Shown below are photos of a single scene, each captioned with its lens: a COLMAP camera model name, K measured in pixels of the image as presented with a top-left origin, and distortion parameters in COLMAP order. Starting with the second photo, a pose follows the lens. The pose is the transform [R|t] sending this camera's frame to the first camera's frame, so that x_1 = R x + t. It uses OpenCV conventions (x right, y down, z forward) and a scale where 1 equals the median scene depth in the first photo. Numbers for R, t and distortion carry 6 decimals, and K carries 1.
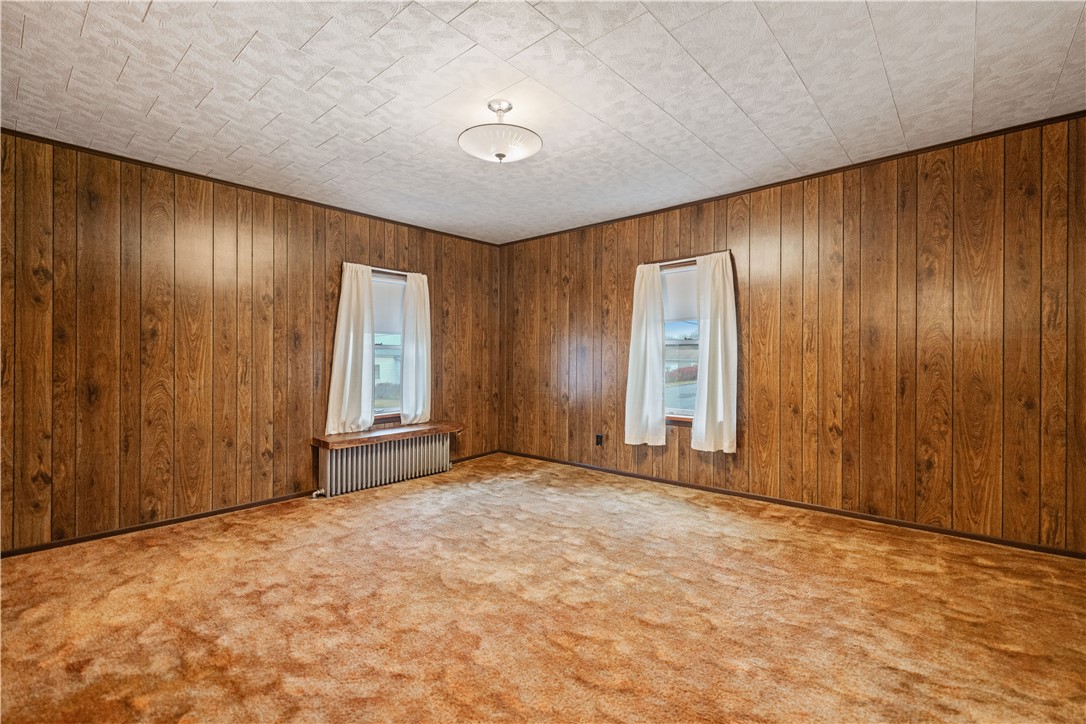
lens RADIAL K [[478.4, 0, 544.0], [0, 478.4, 354.8], [0, 0, 1]] dist [0.000750, 0.000289]
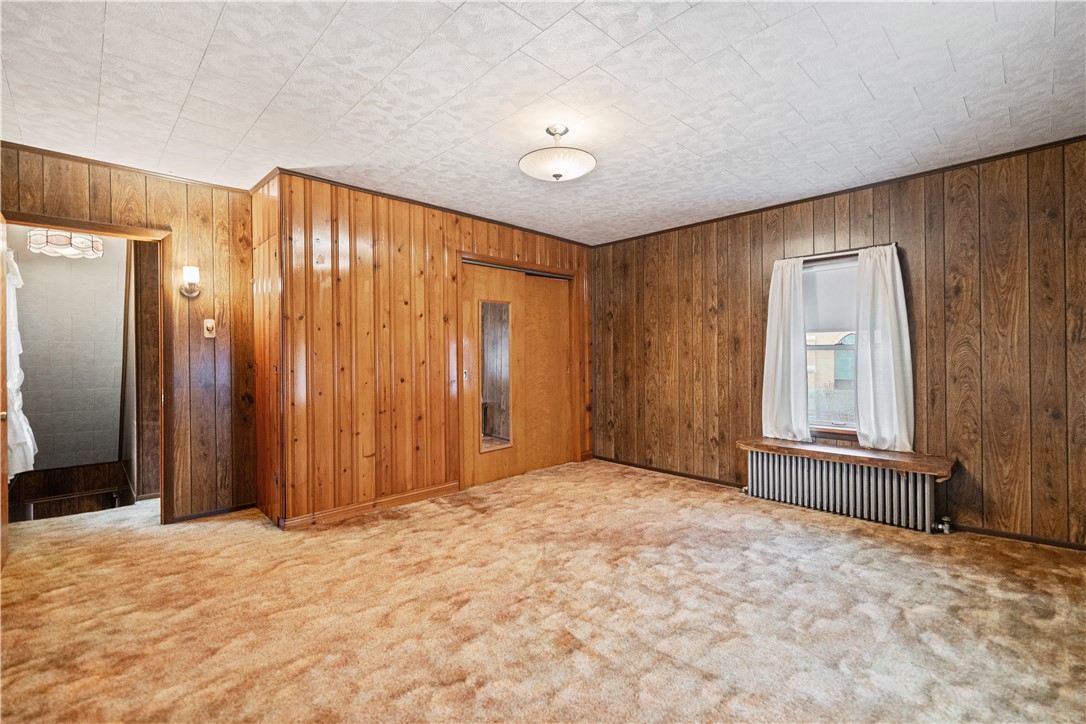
lens RADIAL K [[478.4, 0, 548.2], [0, 478.4, 357.0], [0, 0, 1]] dist [0.000750, 0.000289]
pose [[-0.076533, 0.000541, -0.997067, 0.679752], [0.008845, 0.999961, -0.000136, -0.004813], [0.997028, -0.008829, -0.076534, 0.726183]]
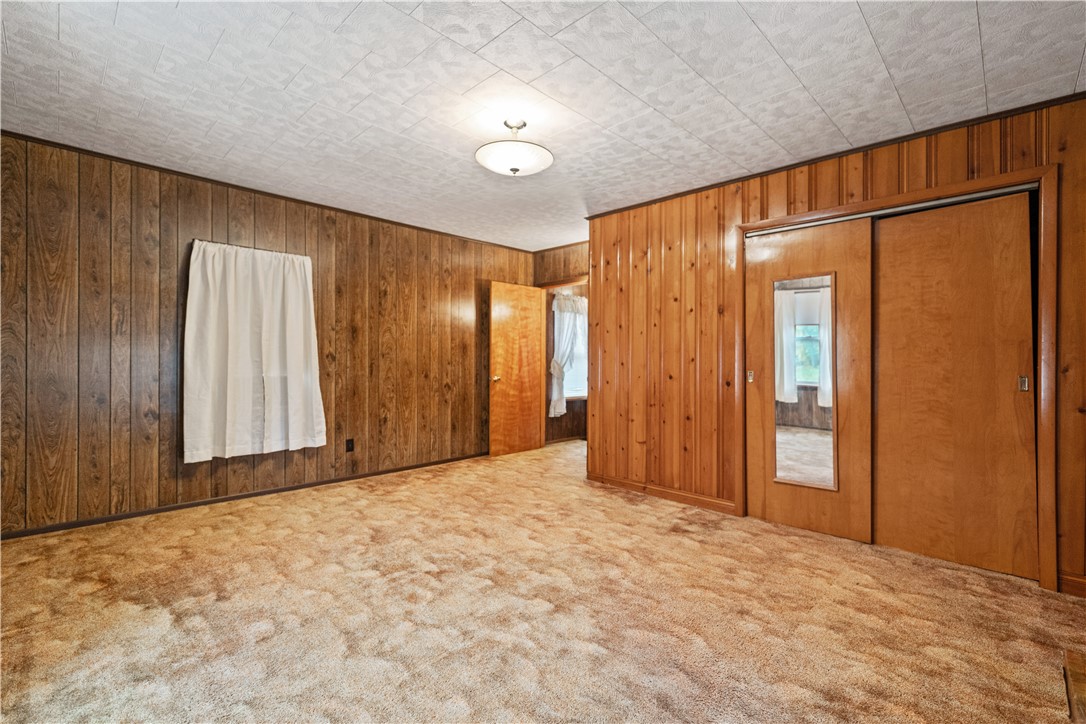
lens RADIAL K [[478.4, 0, 547.3], [0, 478.4, 361.6], [0, 0, 1]] dist [0.000750, 0.000289]
pose [[-0.998645, -0.007451, 0.051509, -0.153279], [-0.007114, 0.999952, 0.006723, 0.003990], [-0.051556, 0.006347, -0.998650, 1.421874]]
